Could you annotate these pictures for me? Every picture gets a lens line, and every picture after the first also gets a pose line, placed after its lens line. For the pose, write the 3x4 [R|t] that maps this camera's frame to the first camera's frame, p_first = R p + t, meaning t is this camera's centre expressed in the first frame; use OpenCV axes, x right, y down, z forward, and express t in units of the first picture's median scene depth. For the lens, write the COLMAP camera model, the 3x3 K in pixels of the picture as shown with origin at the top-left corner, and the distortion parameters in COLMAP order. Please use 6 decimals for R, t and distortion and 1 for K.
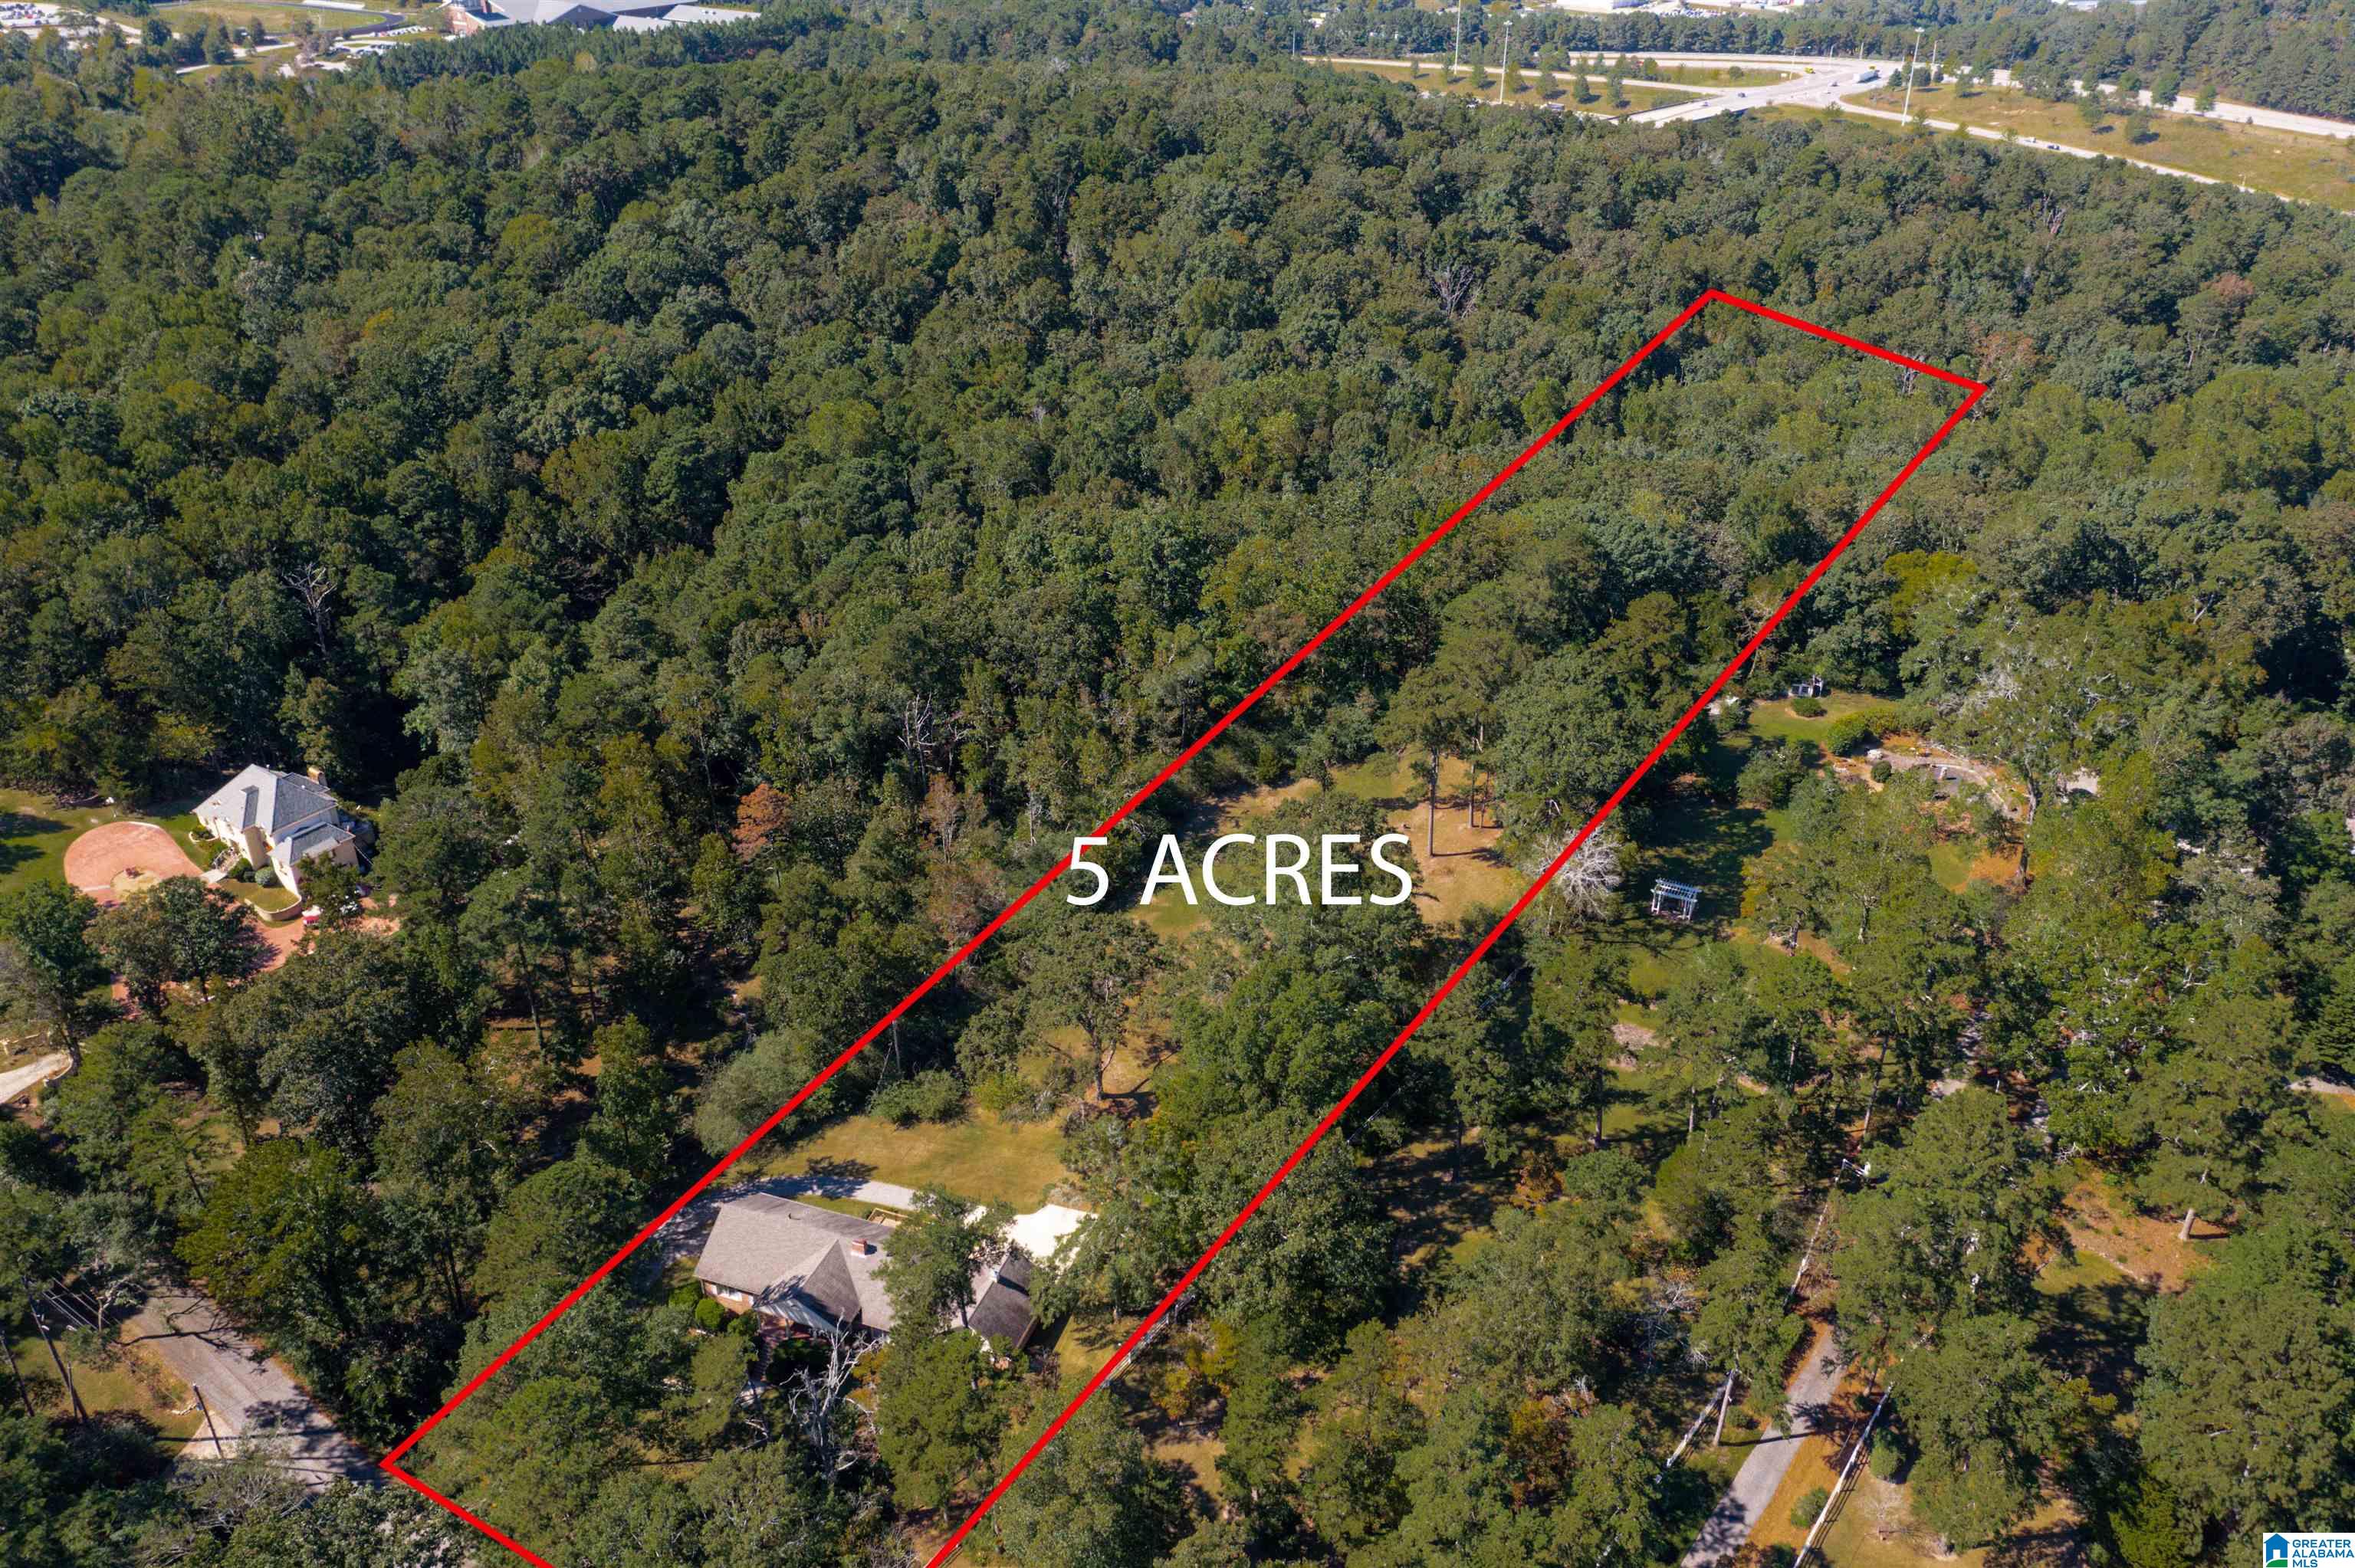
lens RADIAL K [[1853.4, 0, 1177.5], [0, 1853.4, 784.0], [0, 0, 1]] dist [-0.017317, -0.001784]
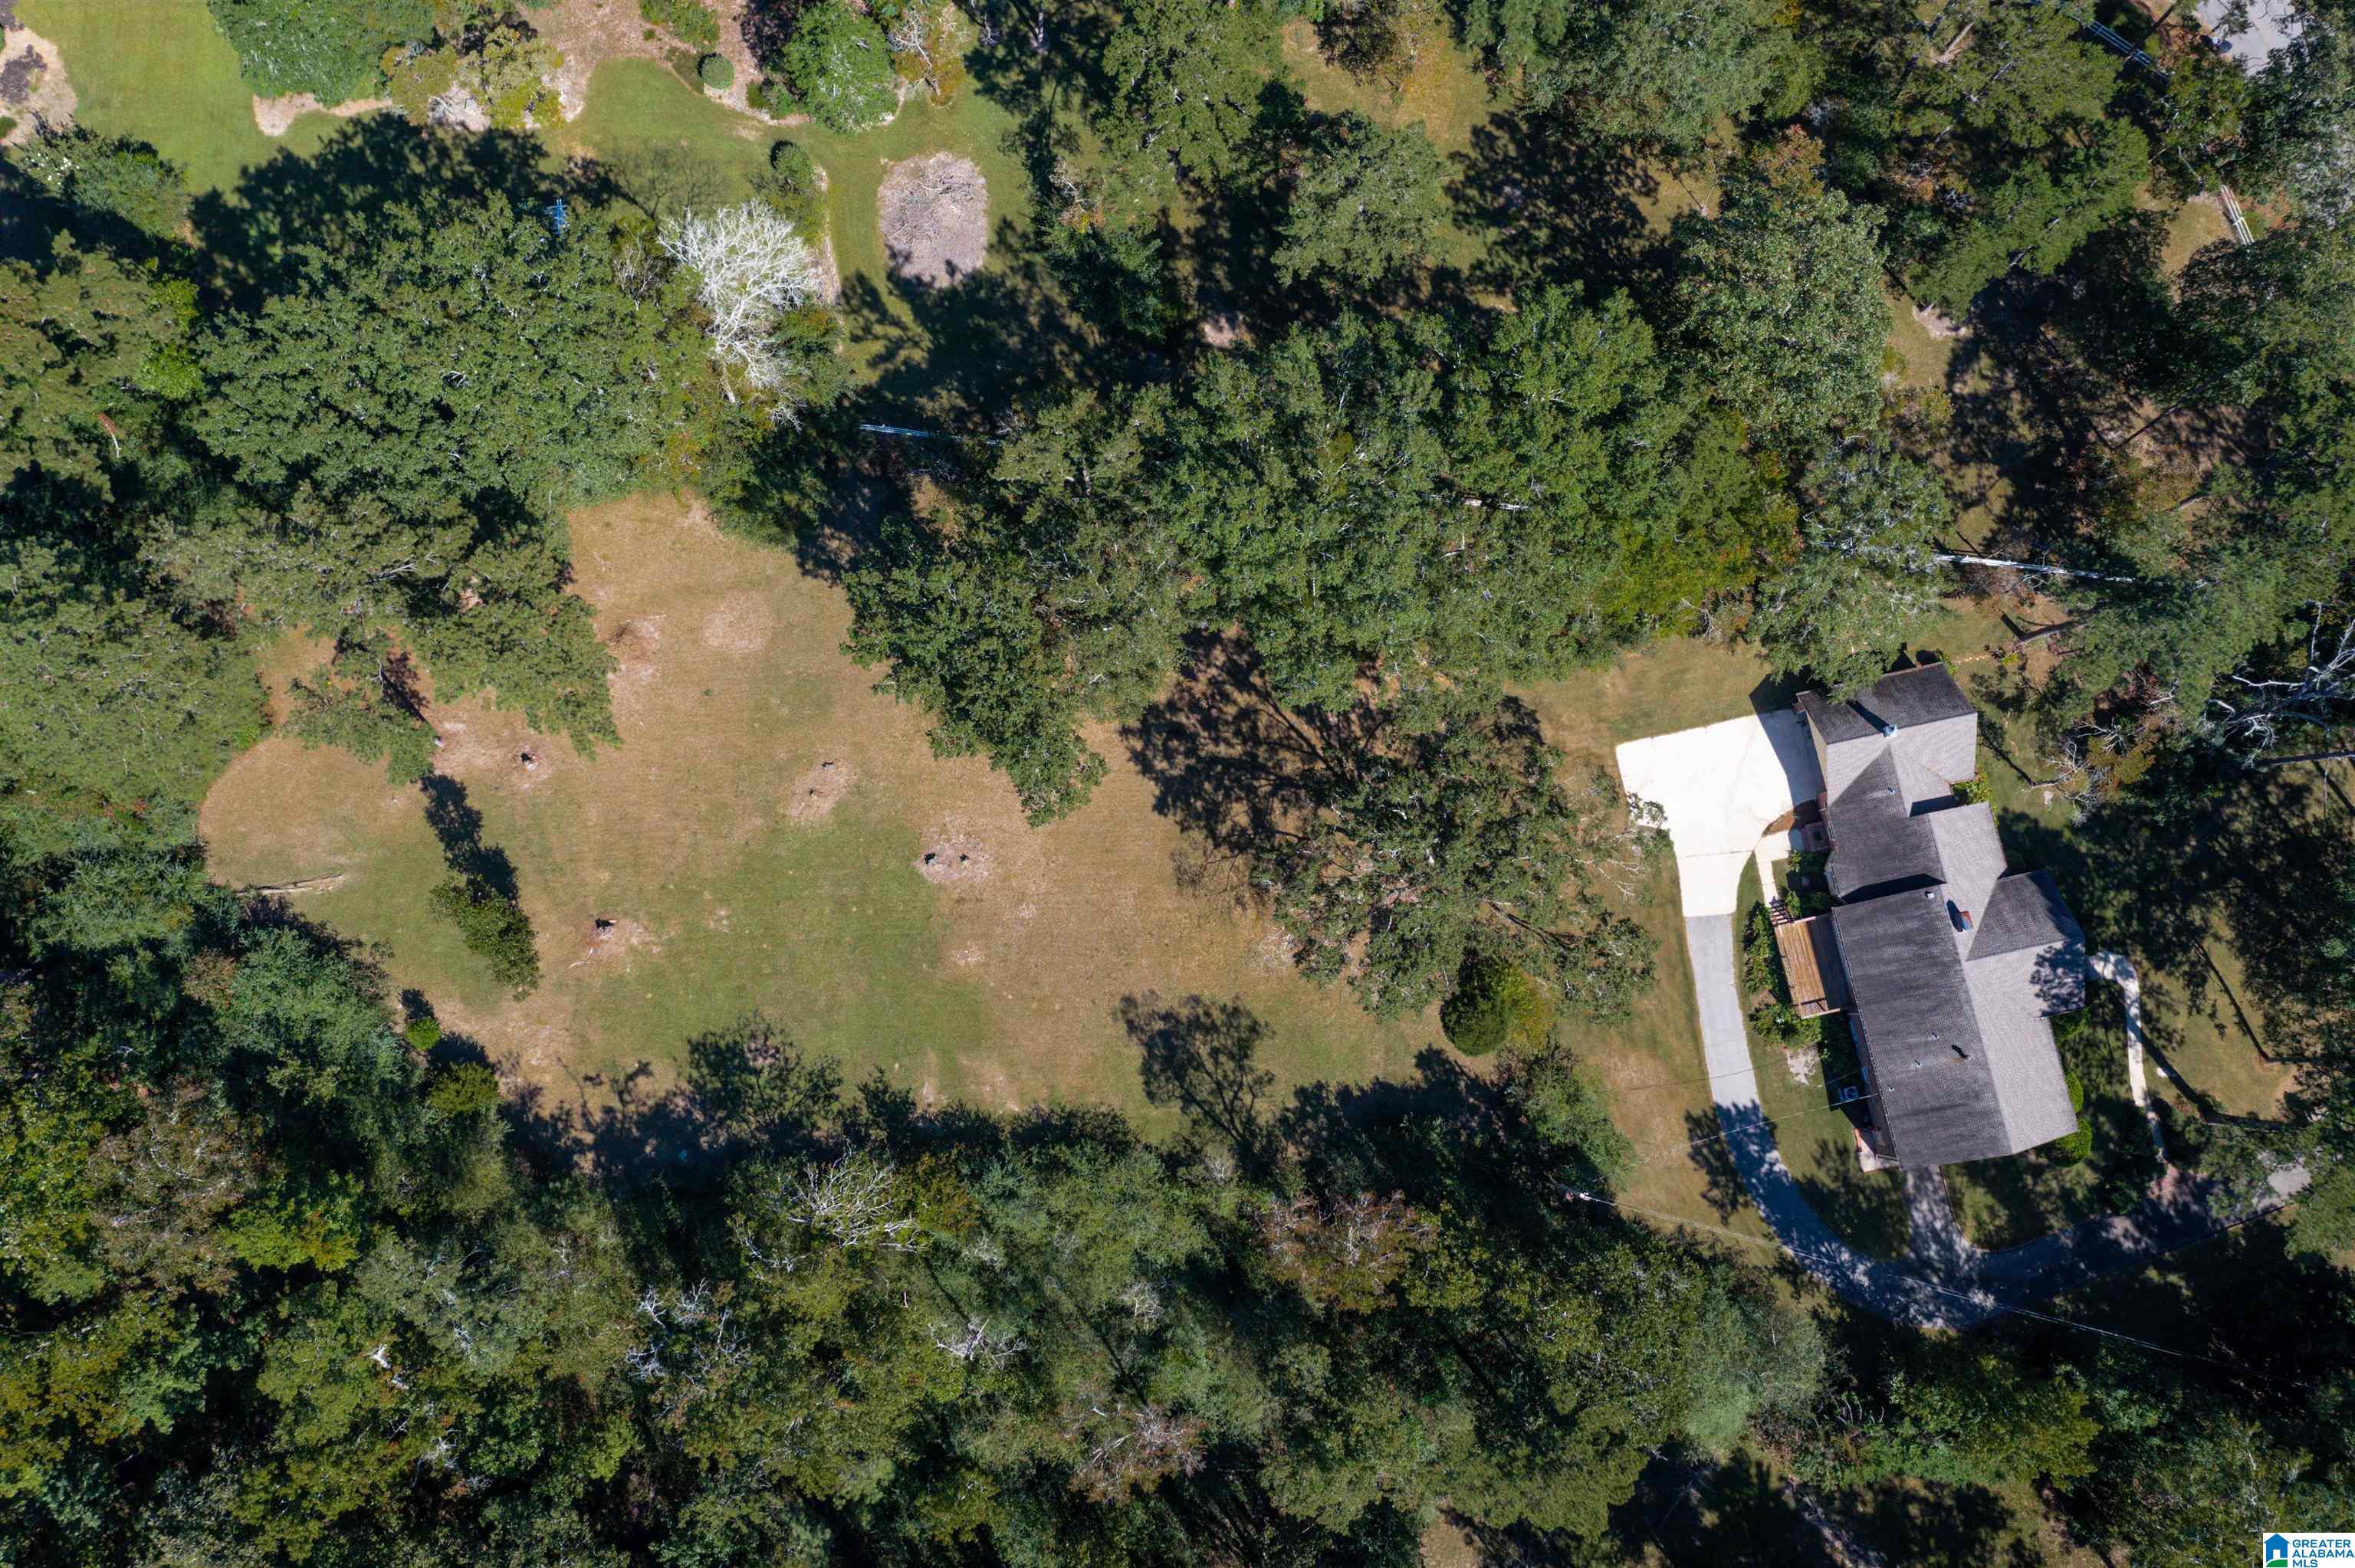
lens RADIAL K [[1853.4, 0, 1177.5], [0, 1853.4, 784.0], [0, 0, 1]] dist [-0.017317, -0.001784]
pose [[-0.526750, -0.841402, 0.120733, -0.038136], [0.428157, -0.139934, 0.892805, -0.344837], [-0.734313, 0.521978, 0.433962, 0.618456]]
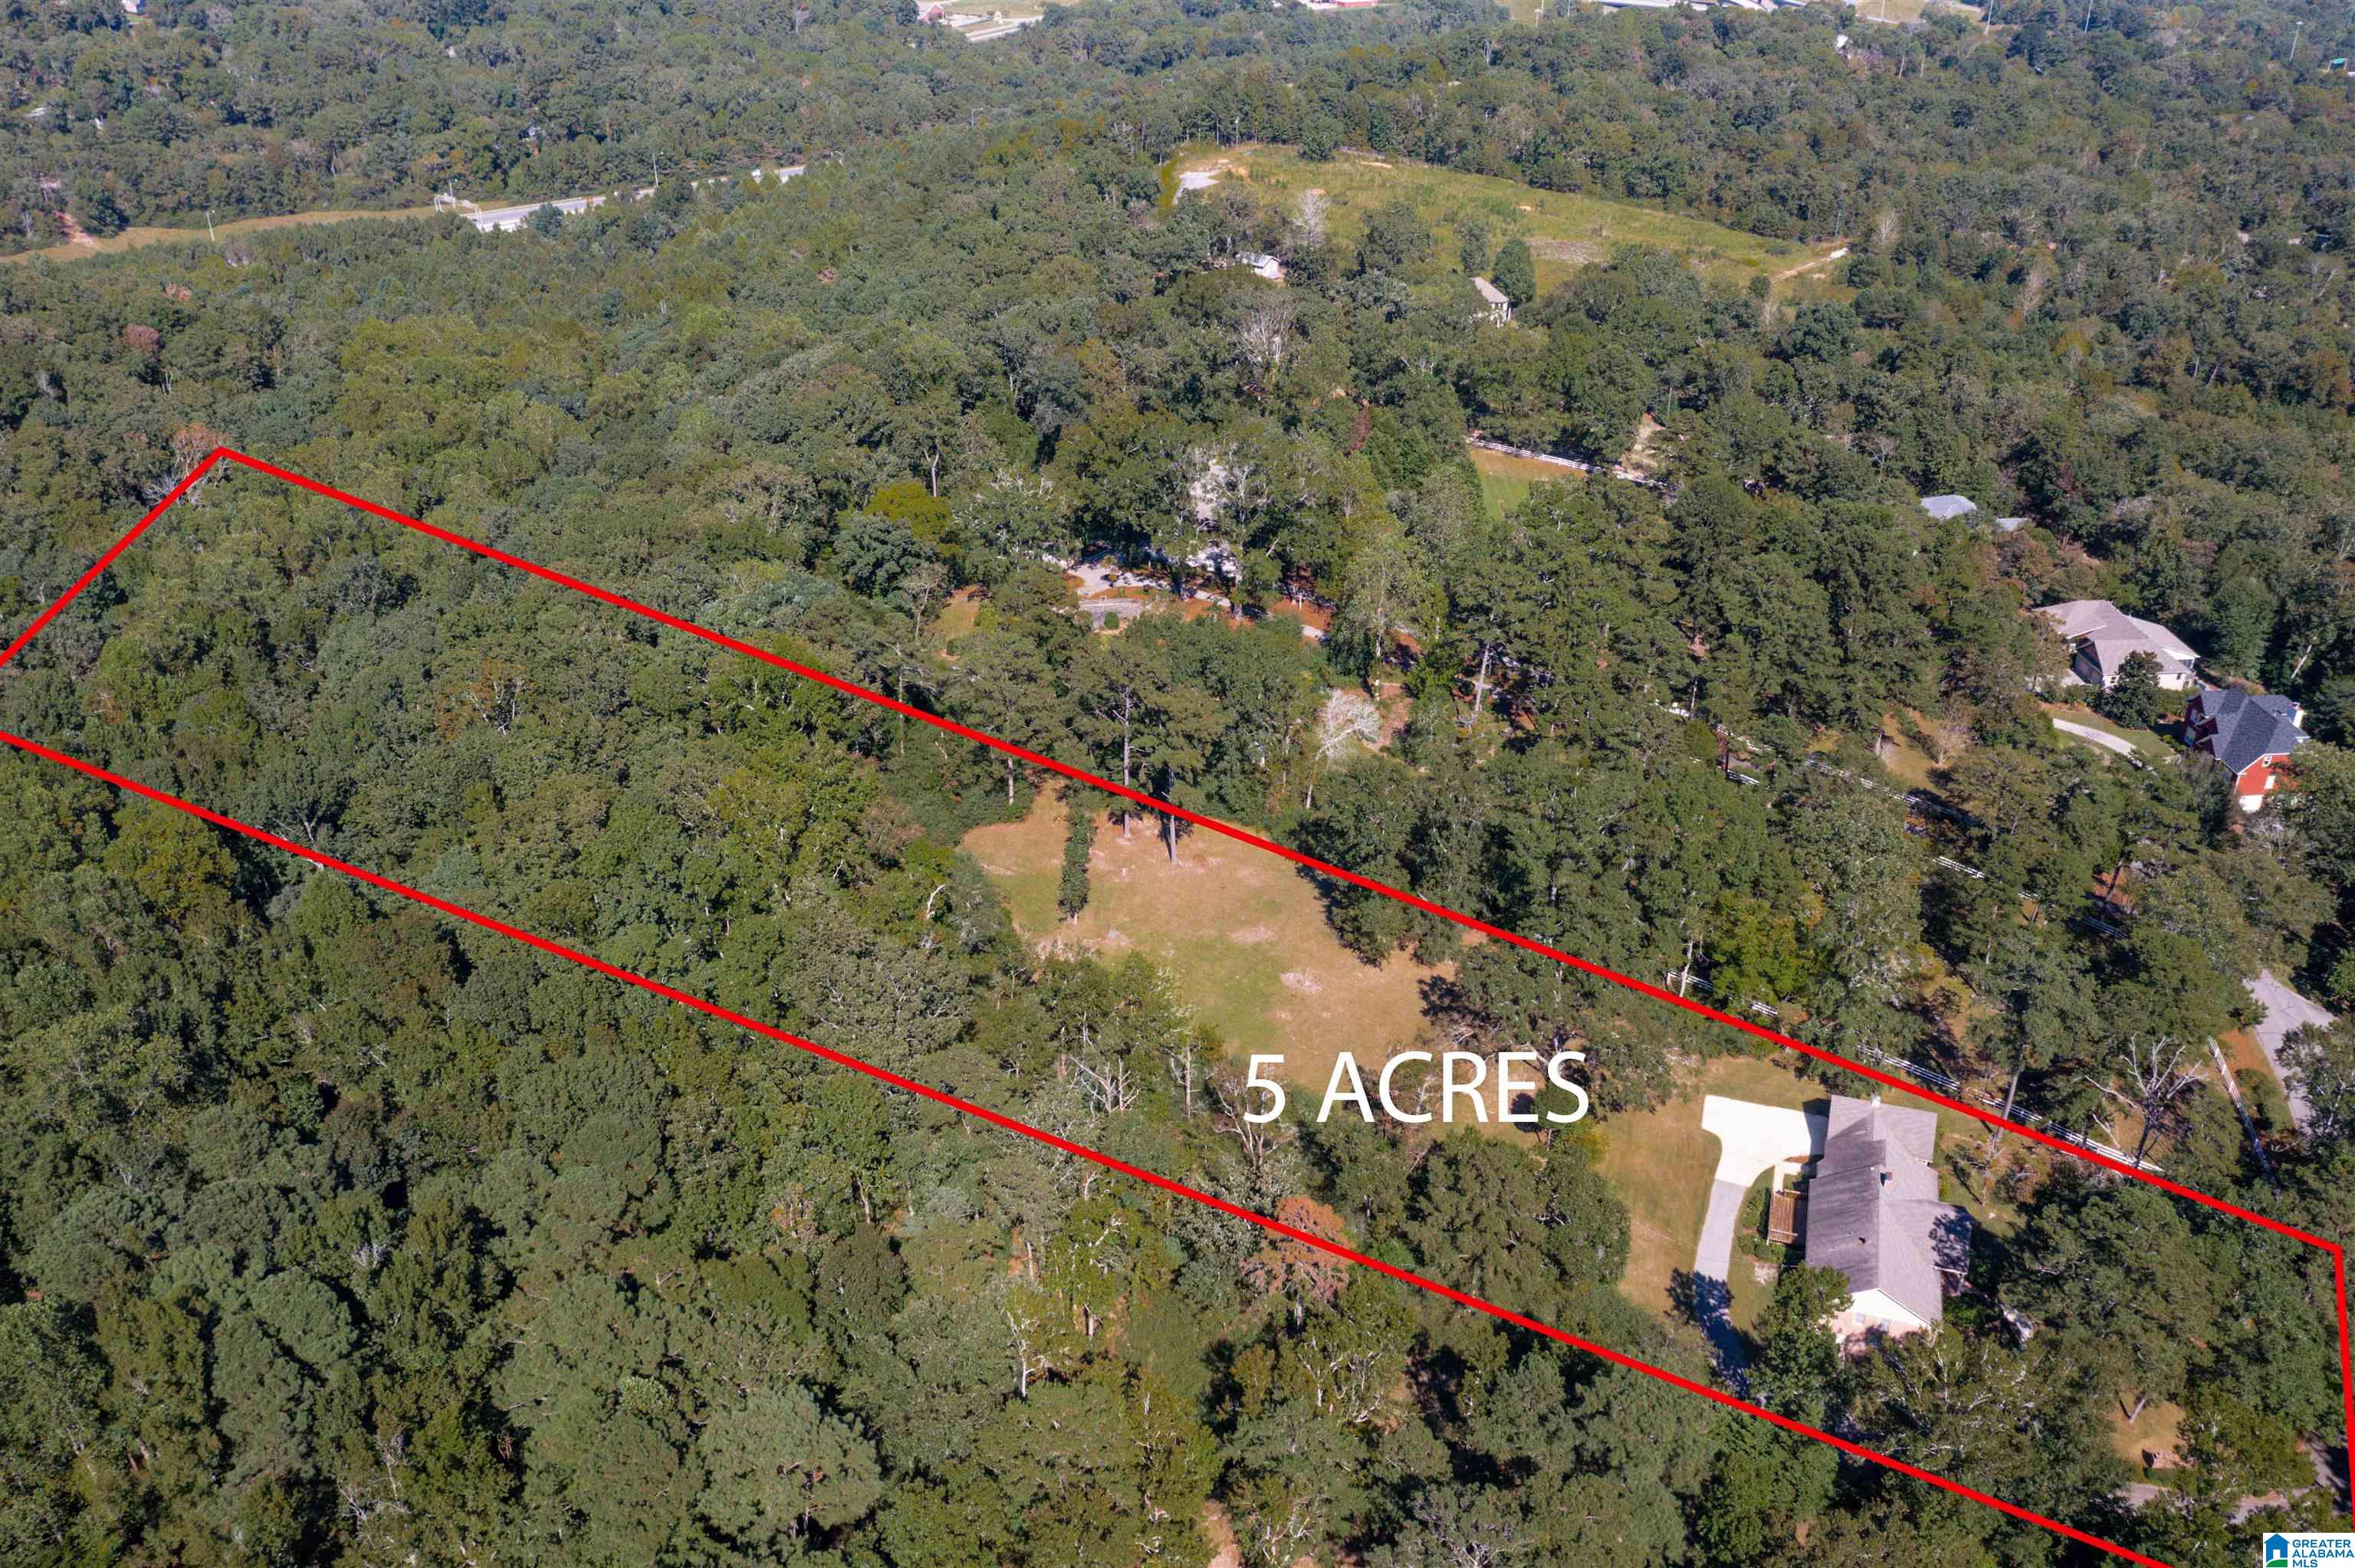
lens RADIAL K [[1853.4, 0, 1177.5], [0, 1853.4, 784.0], [0, 0, 1]] dist [-0.017317, -0.001784]
pose [[-0.021820, -0.488125, 0.872501, -0.662402], [0.499819, 0.750493, 0.432367, -0.397604], [-0.865855, 0.445527, 0.227598, 0.702507]]
